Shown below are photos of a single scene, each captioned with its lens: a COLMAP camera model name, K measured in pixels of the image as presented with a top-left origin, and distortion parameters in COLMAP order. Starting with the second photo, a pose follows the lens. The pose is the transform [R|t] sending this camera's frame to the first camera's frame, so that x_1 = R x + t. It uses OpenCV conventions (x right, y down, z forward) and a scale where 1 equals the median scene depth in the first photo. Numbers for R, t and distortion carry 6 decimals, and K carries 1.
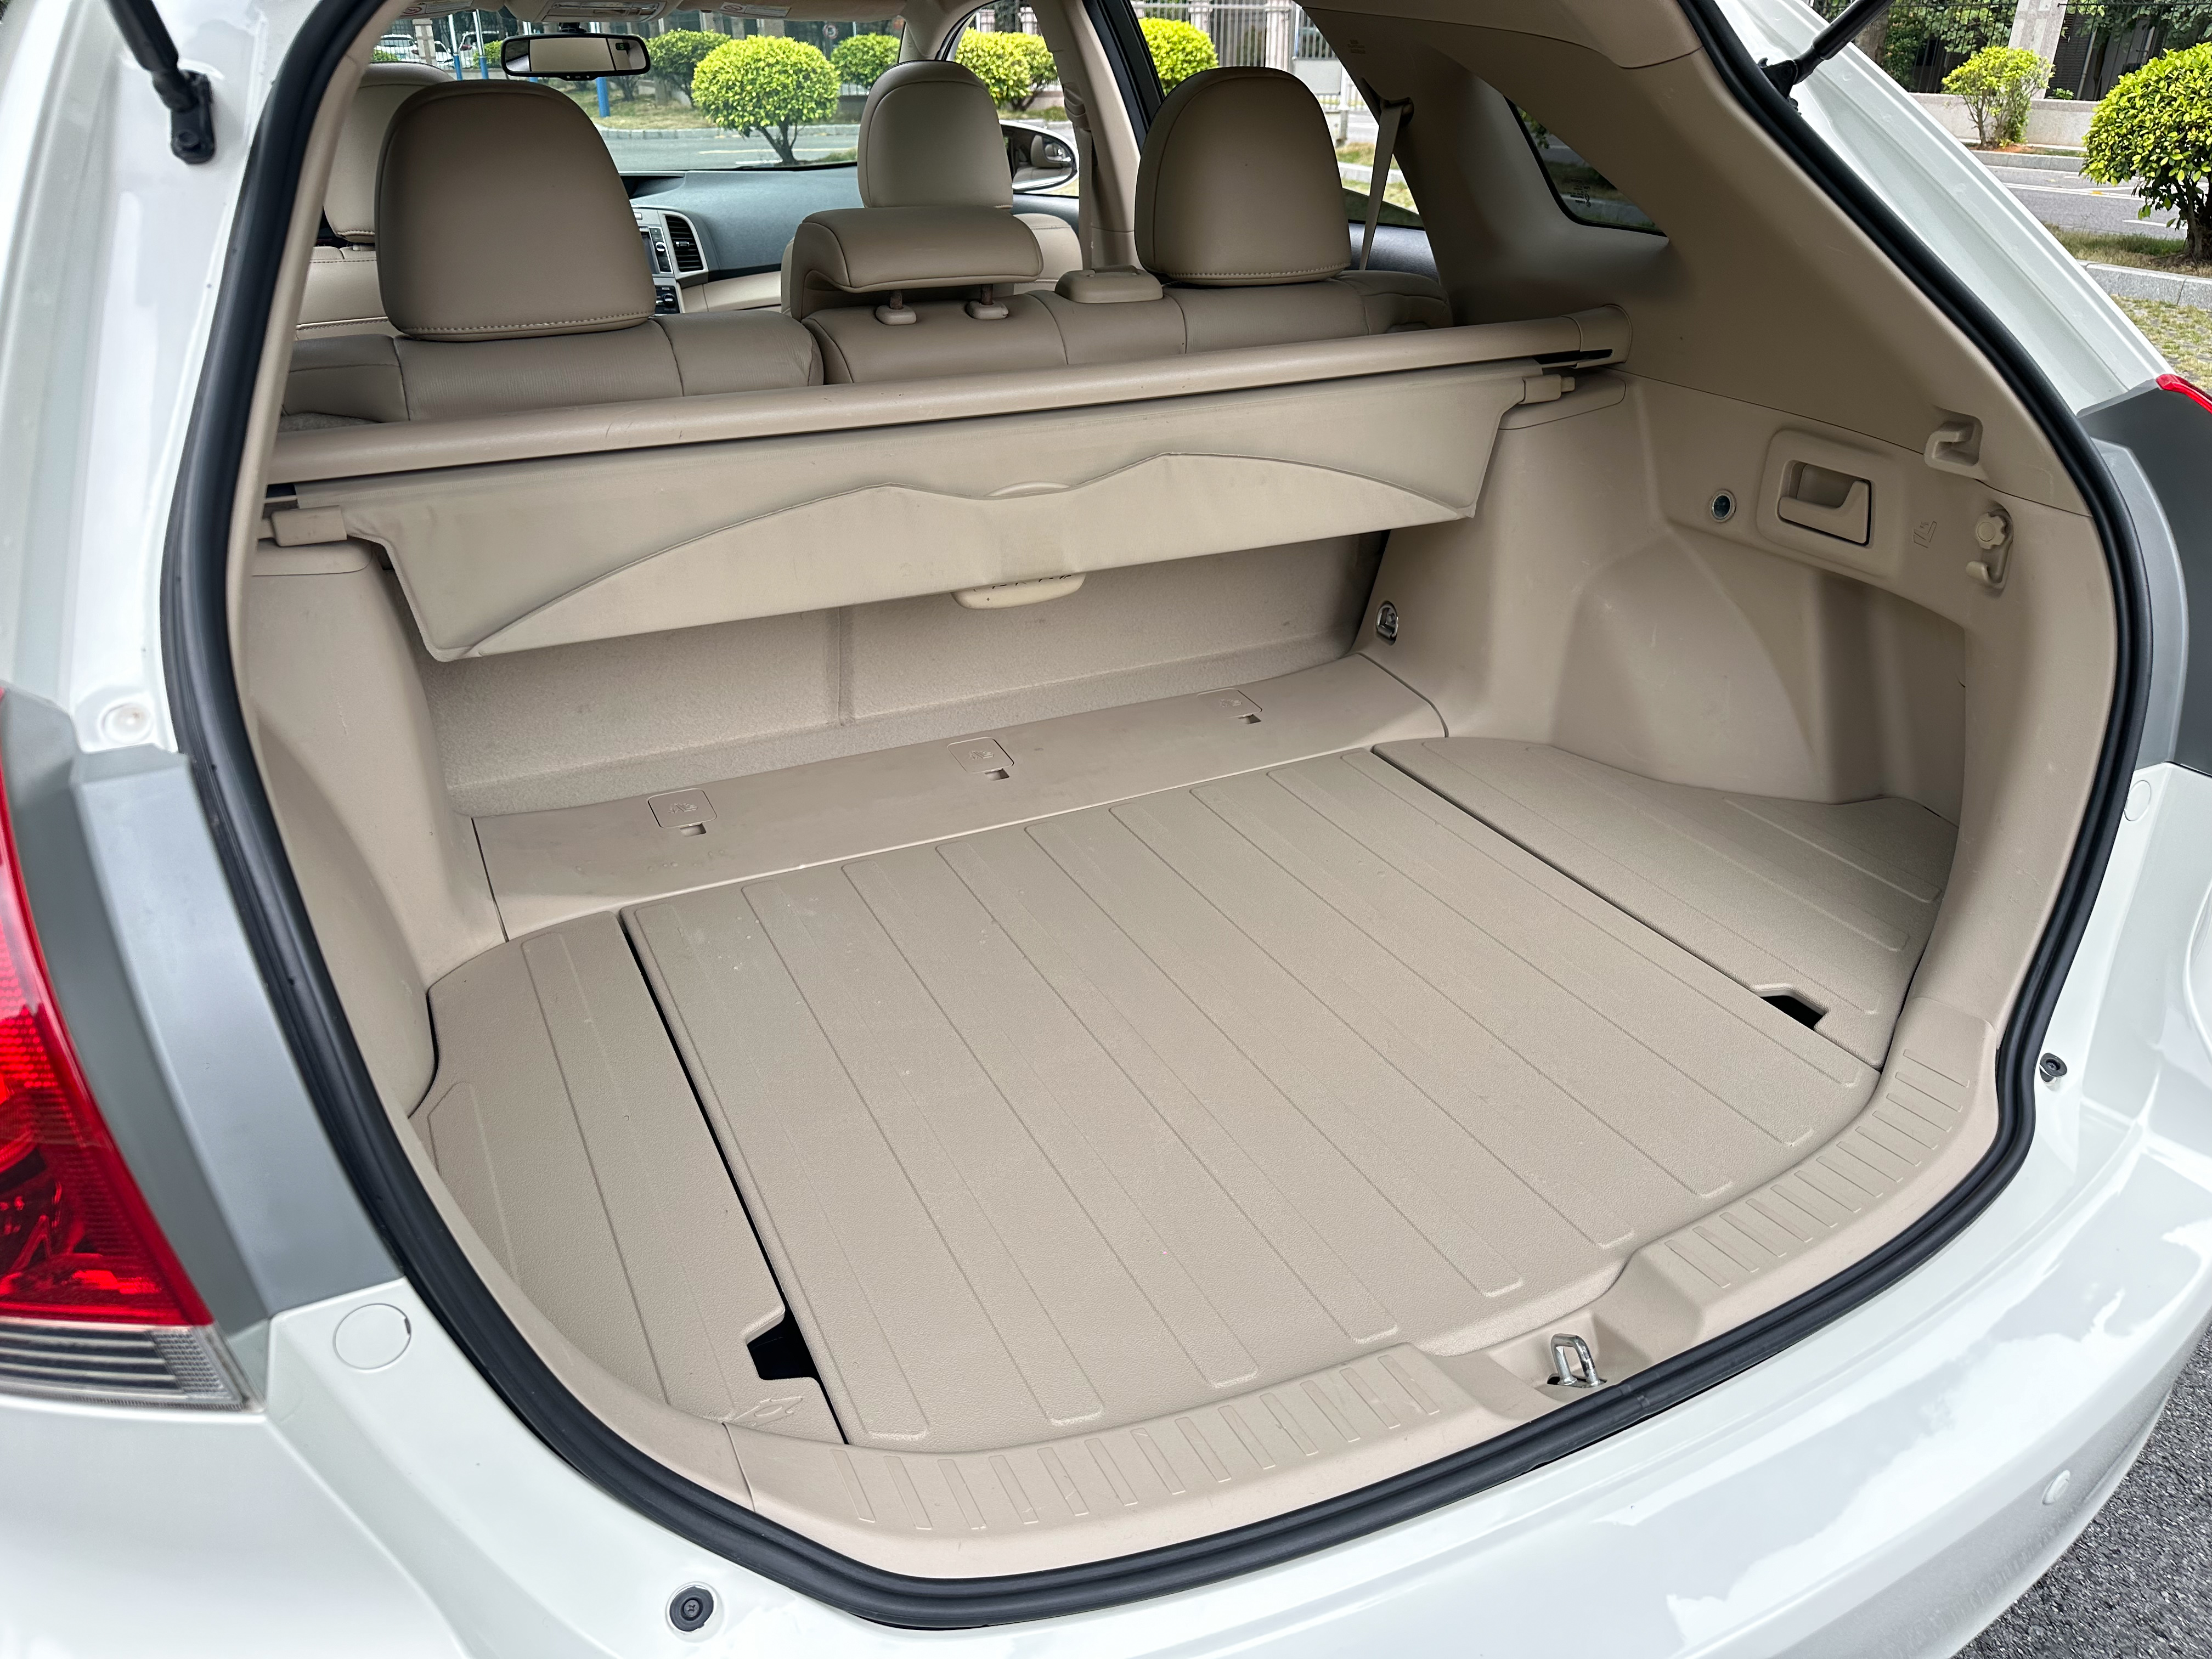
lens RADIAL K [[1565.5, 0, 1106.0], [0, 1565.5, 829.5], [0, 0, 1]] dist [0.000782, -0.000987]
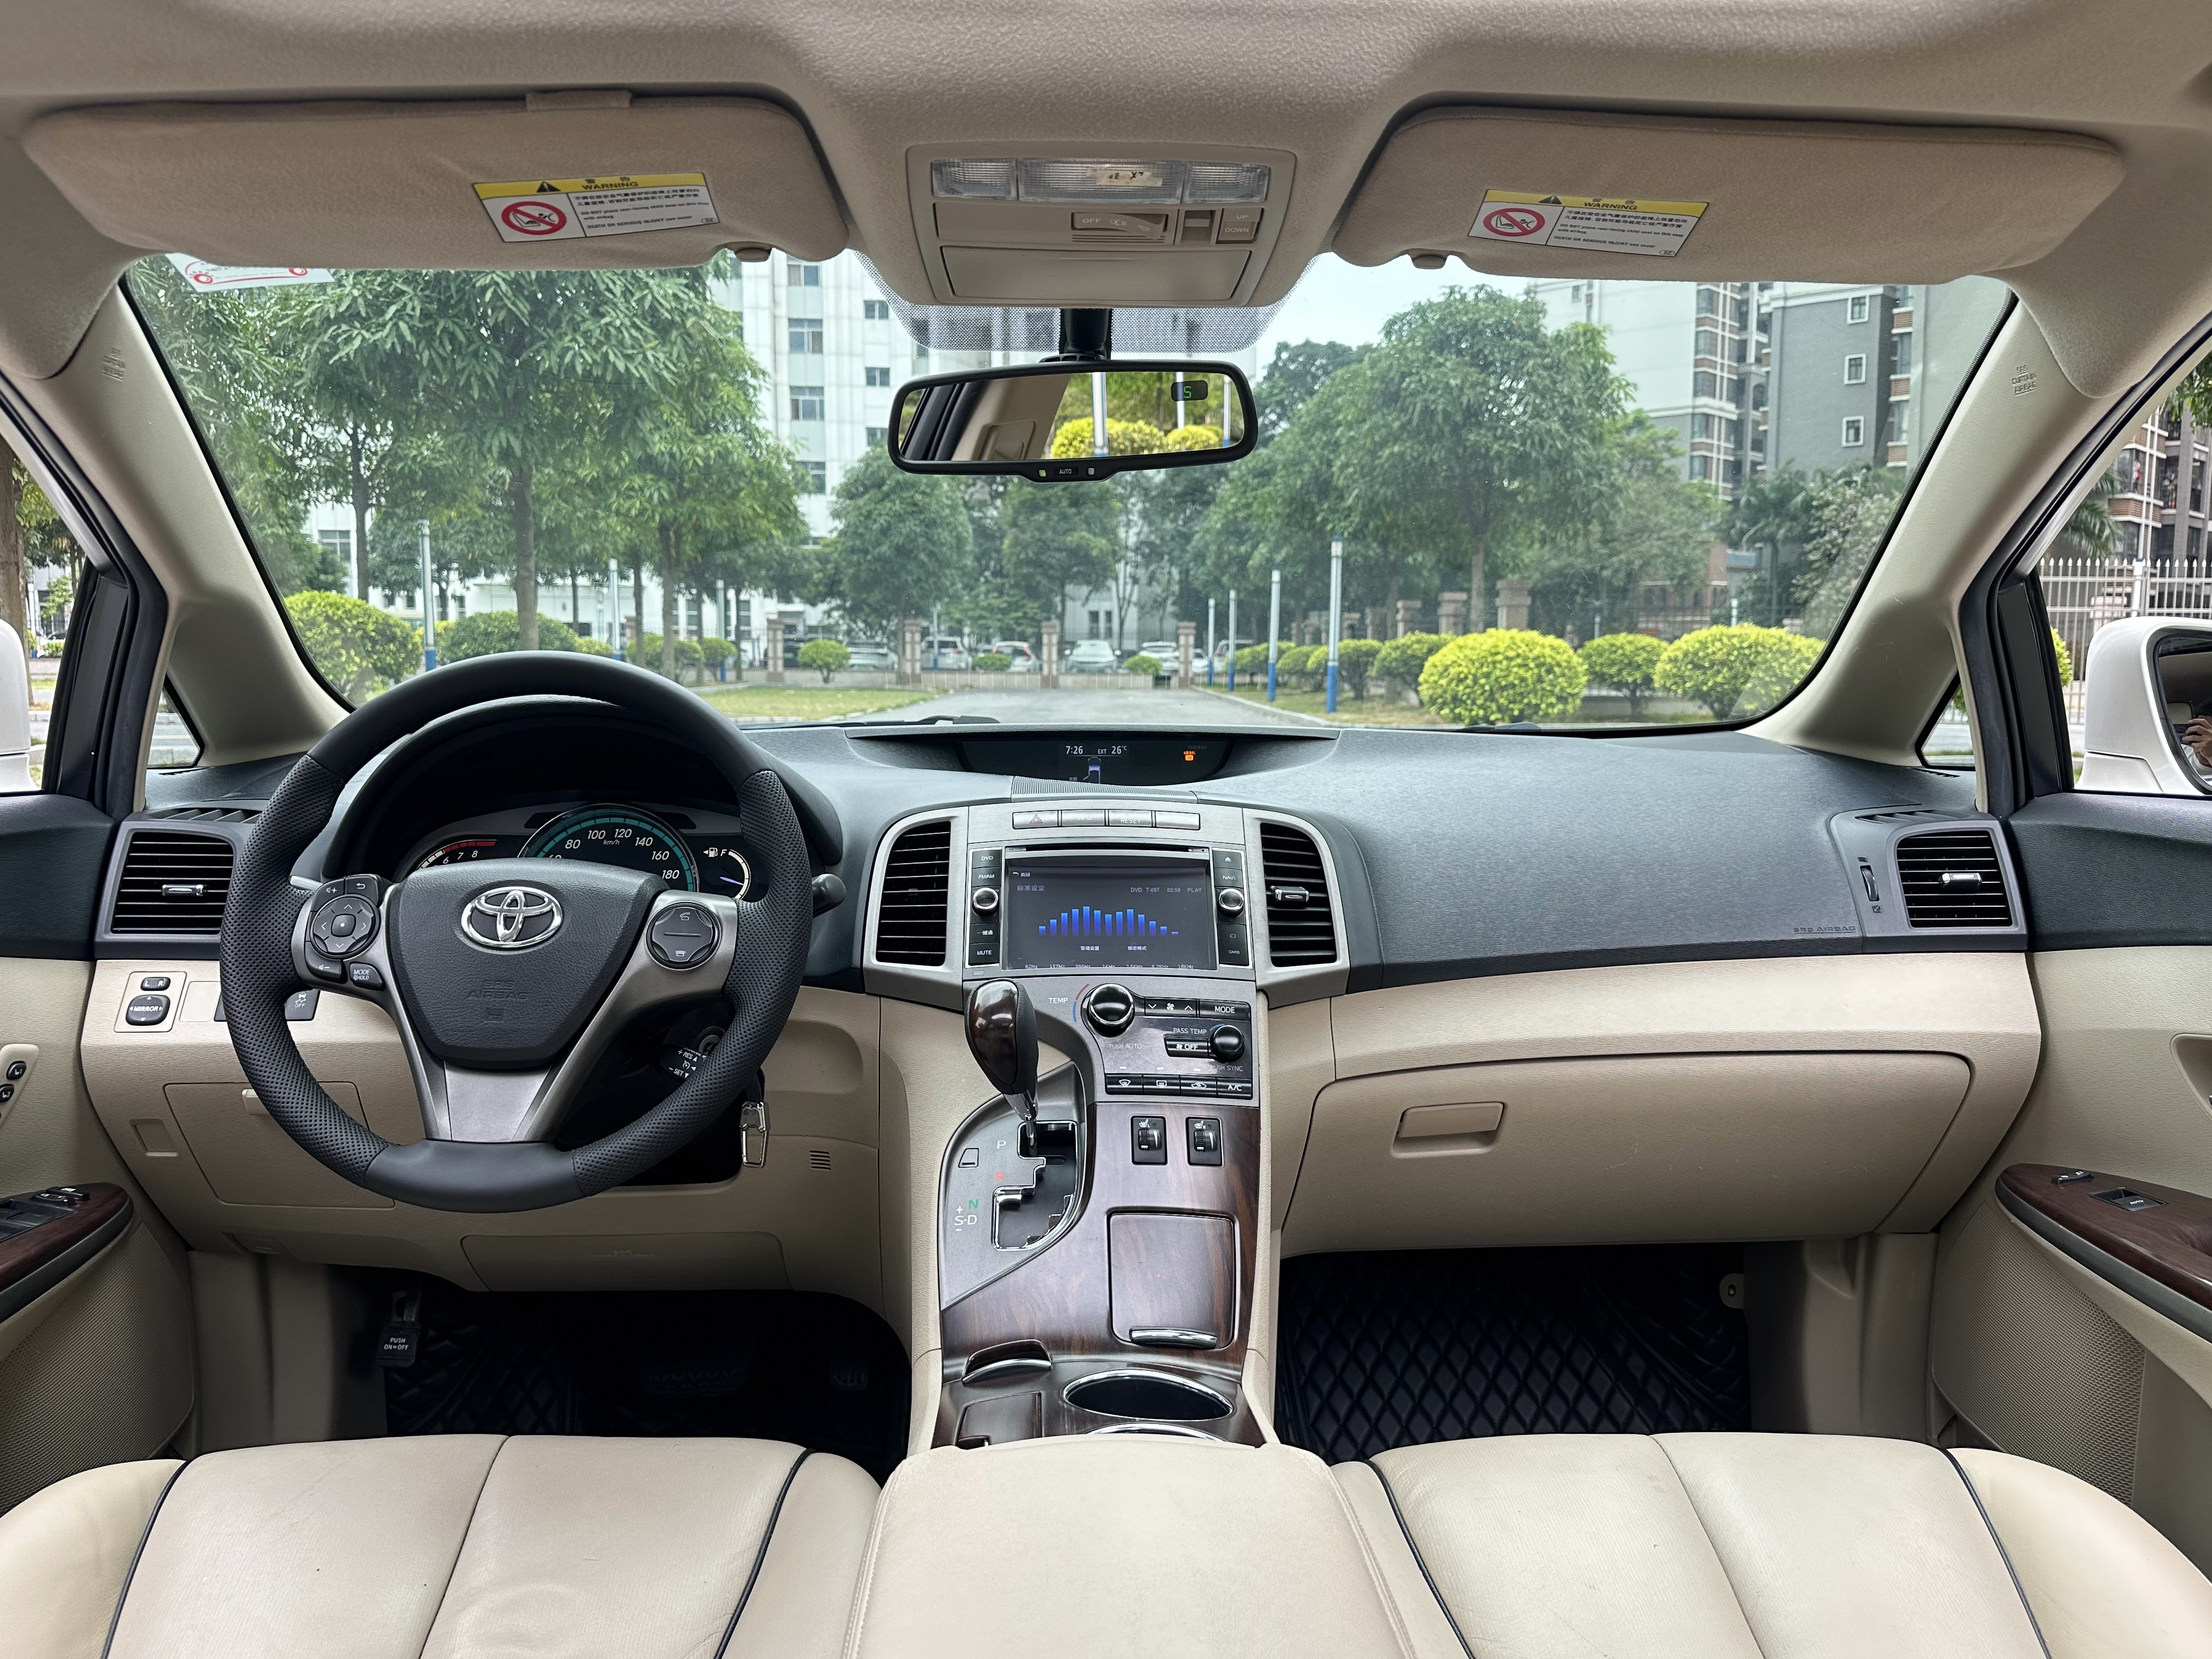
lens RADIAL K [[1656.5, 0, 1188.4], [0, 1656.5, 826.9], [0, 0, 1]] dist [0.153190, -0.198179]
pose [[0.930204, 0.046558, -0.364079, -0.032896], [-0.173433, 0.929958, -0.324189, -0.056332], [0.323485, 0.364705, 0.873125, 0.140715]]
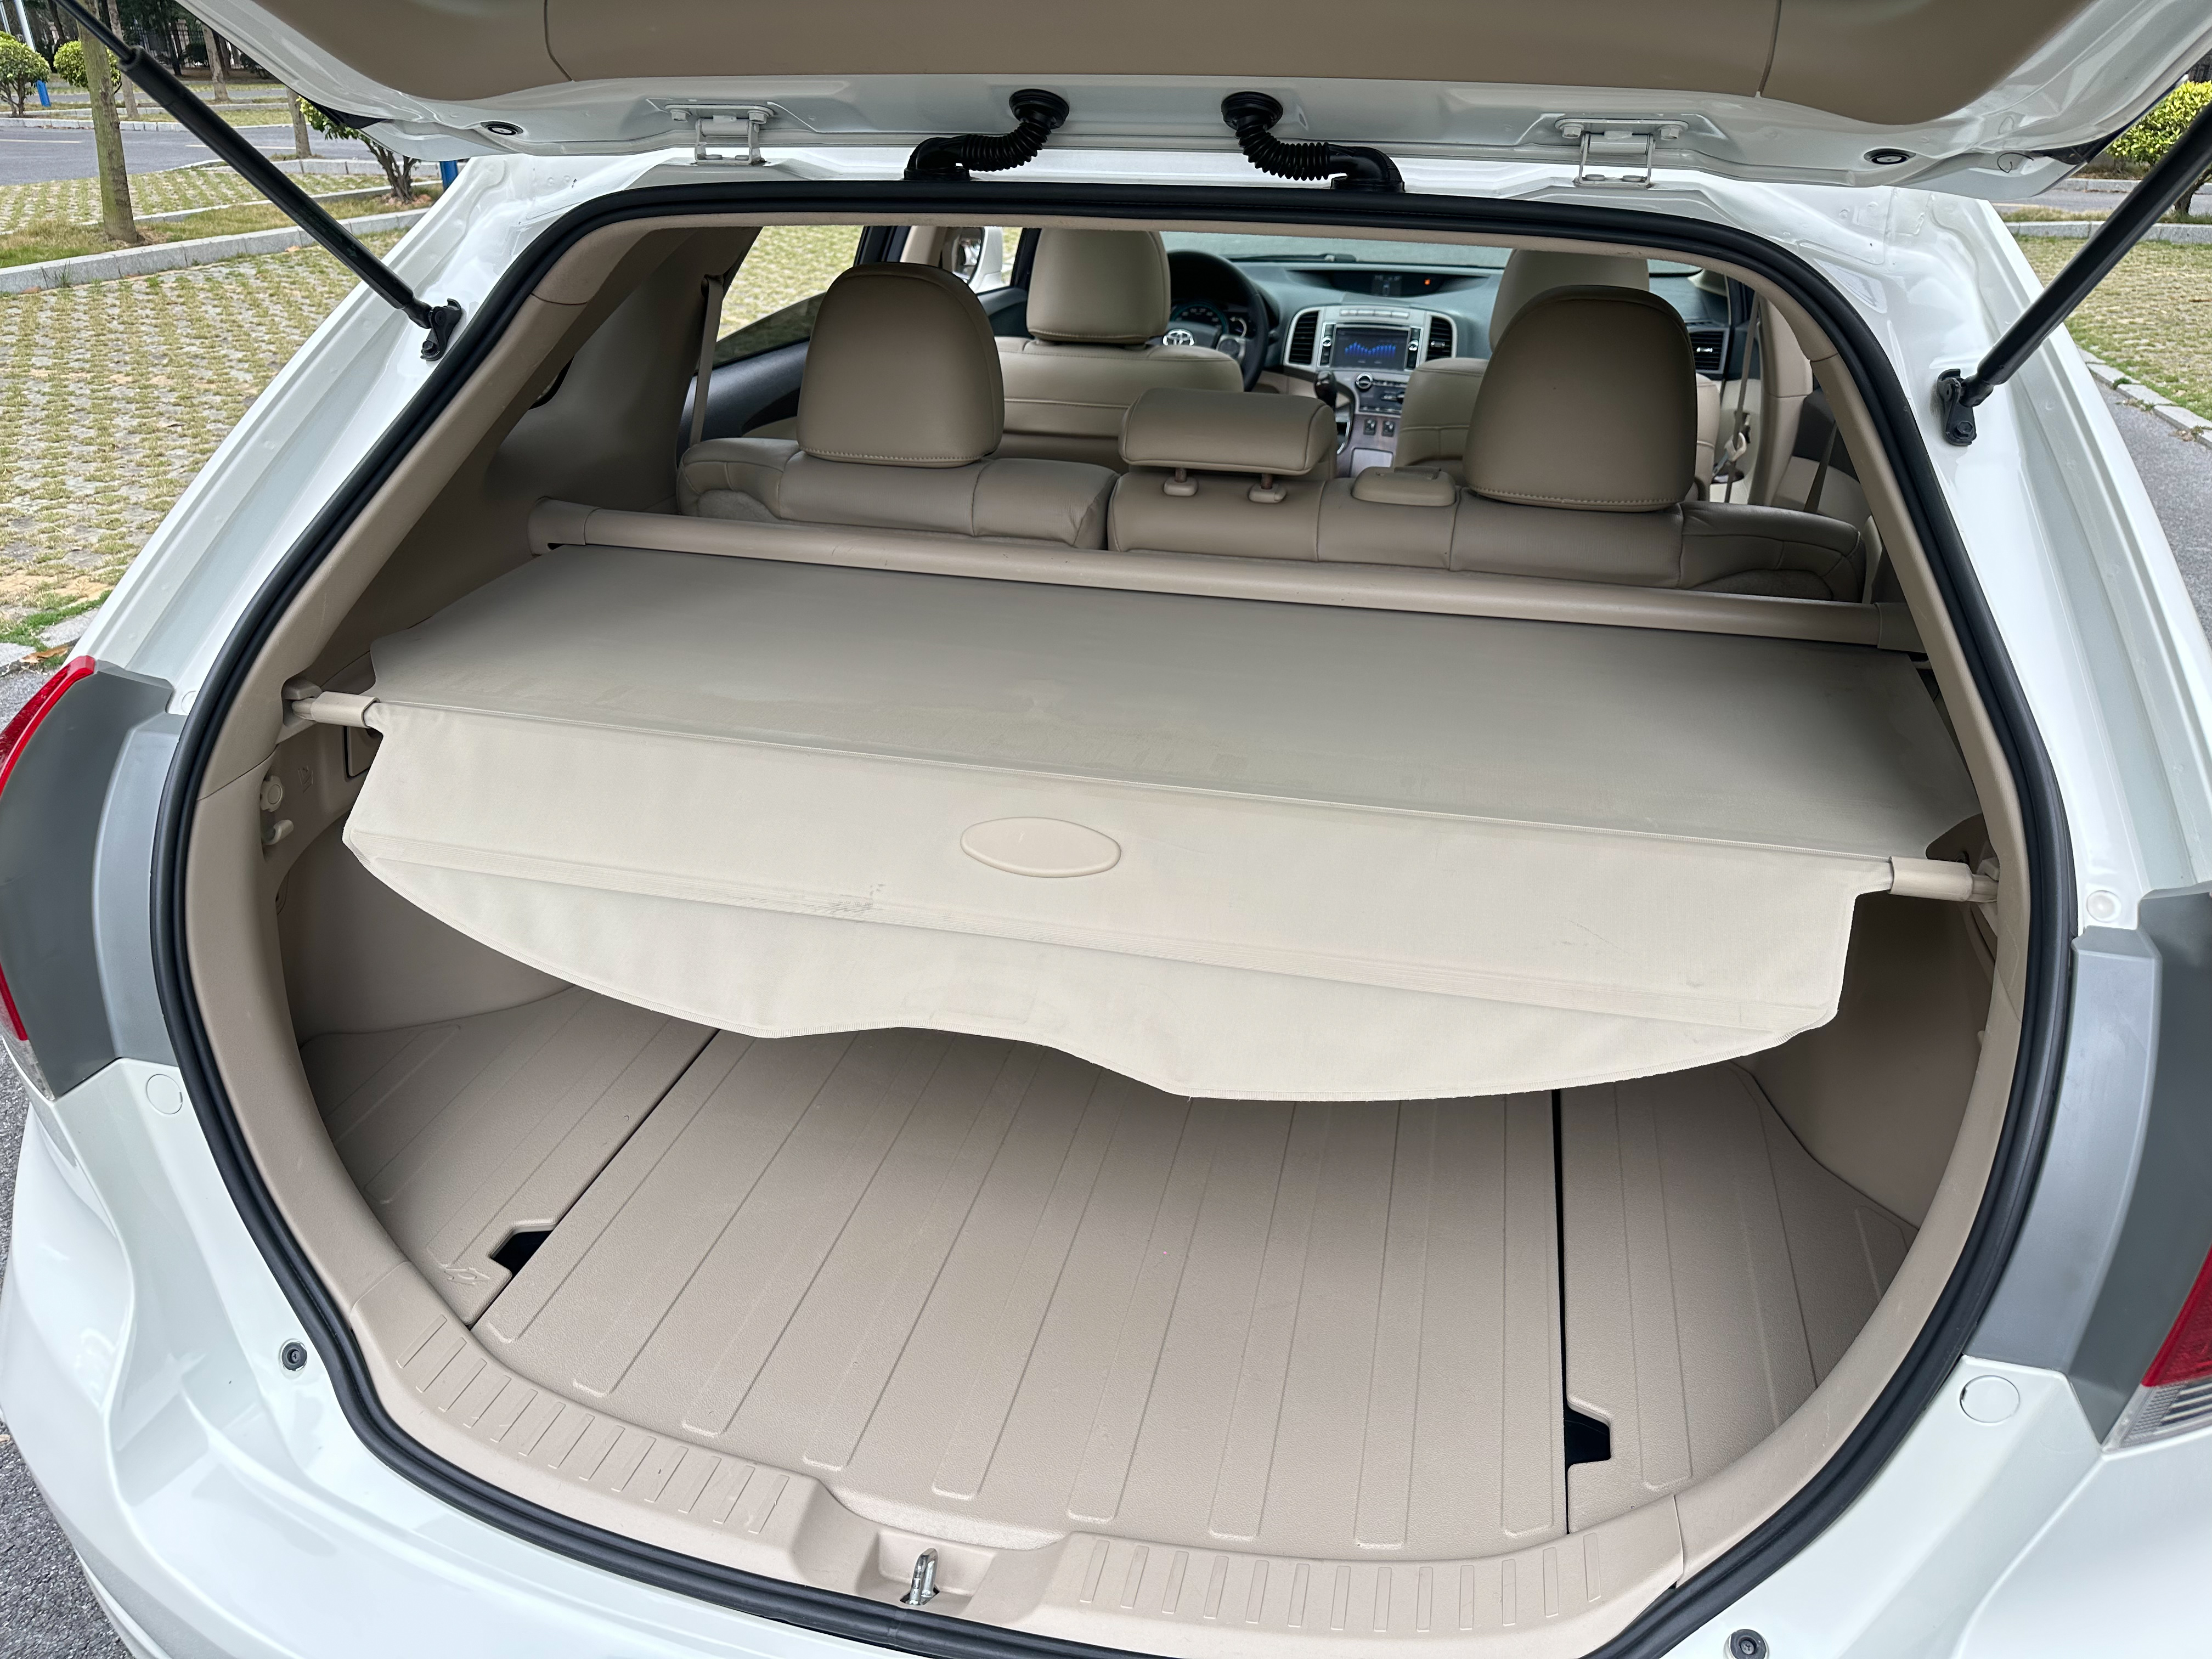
lens RADIAL K [[1589.7, 0, 1106.0], [0, 1589.7, 829.5], [0, 0, 1]] dist [-0.006541, -0.000656]
pose [[0.768155, 0.285329, -0.573171, 0.058461], [-0.294255, 0.952394, 0.079752, -0.018436], [0.568640, 0.107396, 0.815545, 0.008108]]
